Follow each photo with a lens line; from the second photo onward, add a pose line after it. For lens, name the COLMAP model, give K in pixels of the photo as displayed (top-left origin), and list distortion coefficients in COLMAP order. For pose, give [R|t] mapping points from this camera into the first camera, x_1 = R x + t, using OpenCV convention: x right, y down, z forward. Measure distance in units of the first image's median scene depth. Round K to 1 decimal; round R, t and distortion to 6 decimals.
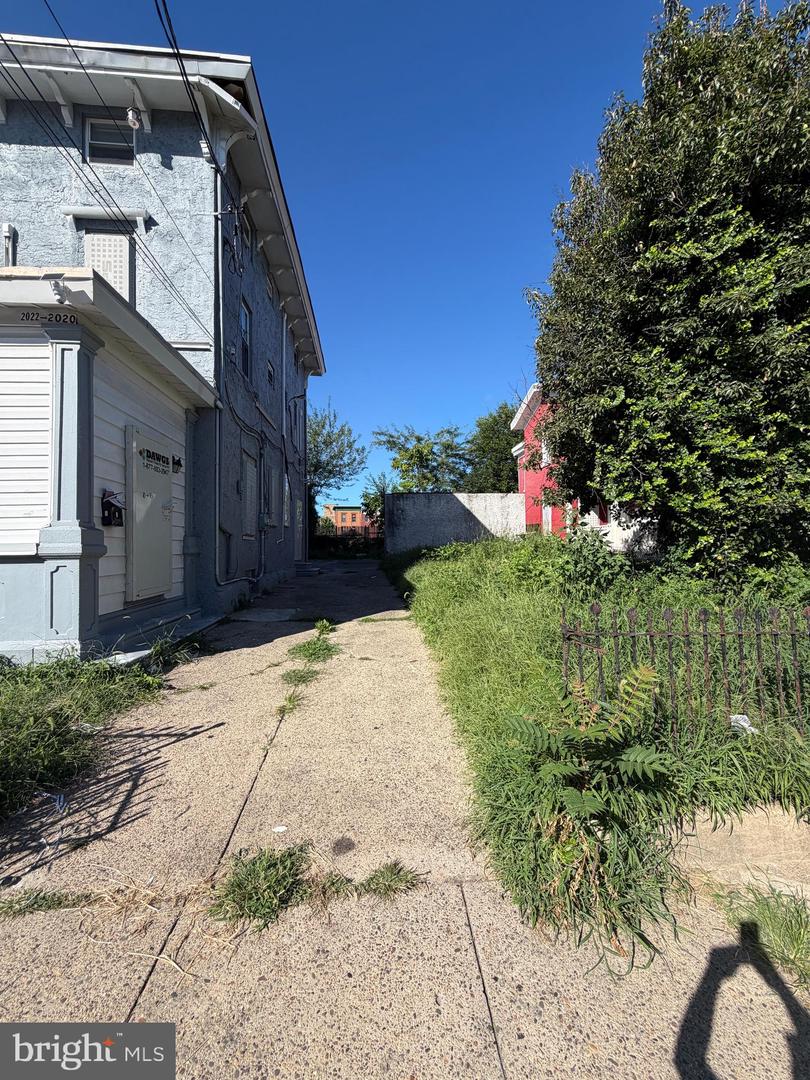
lens RADIAL K [[430.6, 0, 403.5], [0, 430.6, 538.4], [0, 0, 1]] dist [0.001719, -0.000358]
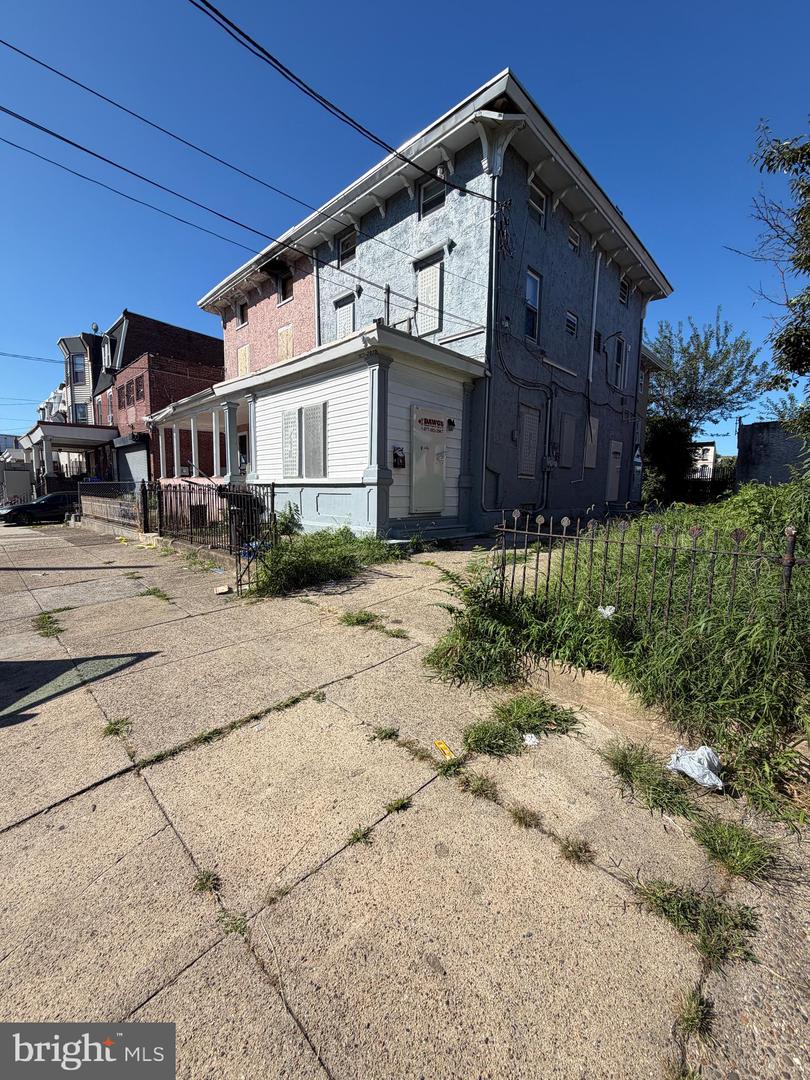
lens RADIAL K [[430.6, 0, 405.2], [0, 430.6, 537.1], [0, 0, 1]] dist [0.001719, -0.000358]
pose [[0.657203, 0.100246, -0.747017, 0.445461], [-0.006902, 0.991875, 0.127032, 0.018866], [0.753682, -0.078330, 0.652555, -0.087085]]
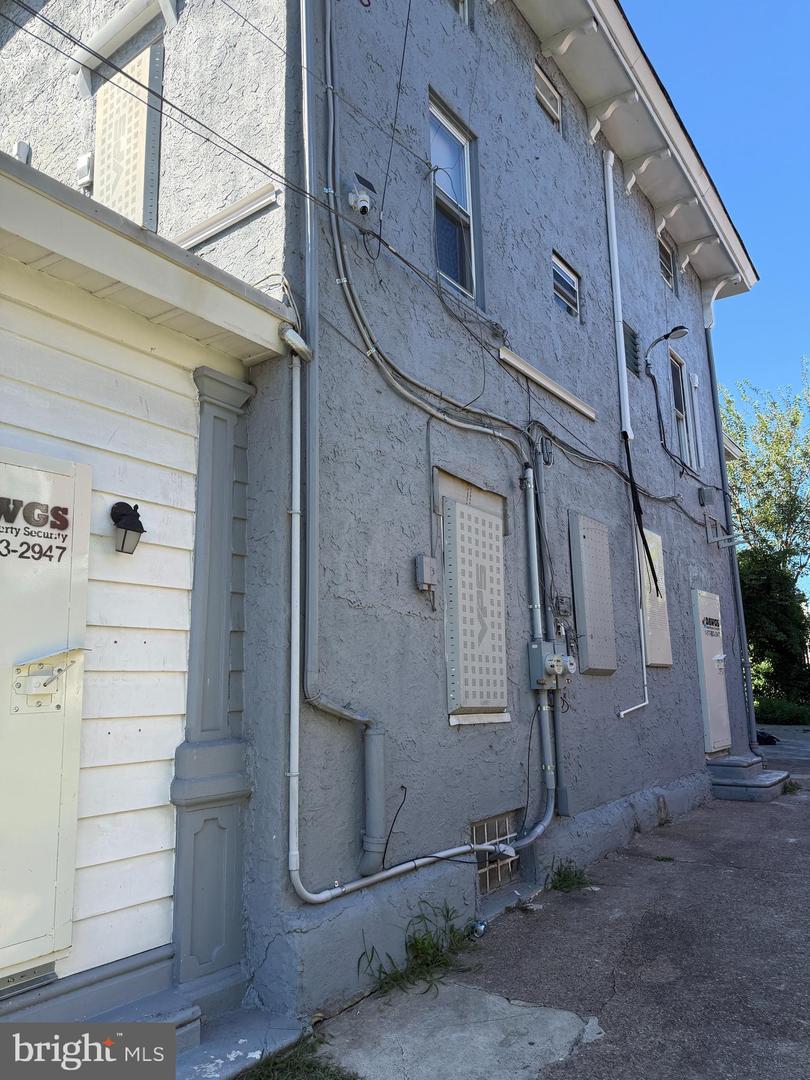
lens RADIAL K [[762.7, 0, 398.6], [0, 762.7, 540.4], [0, 0, 1]] dist [0.065467, -0.070852]
pose [[0.755366, -0.135998, -0.641035, 0.002813], [0.030481, 0.984461, -0.172939, -0.048269], [0.654593, 0.111093, 0.747774, 0.629417]]
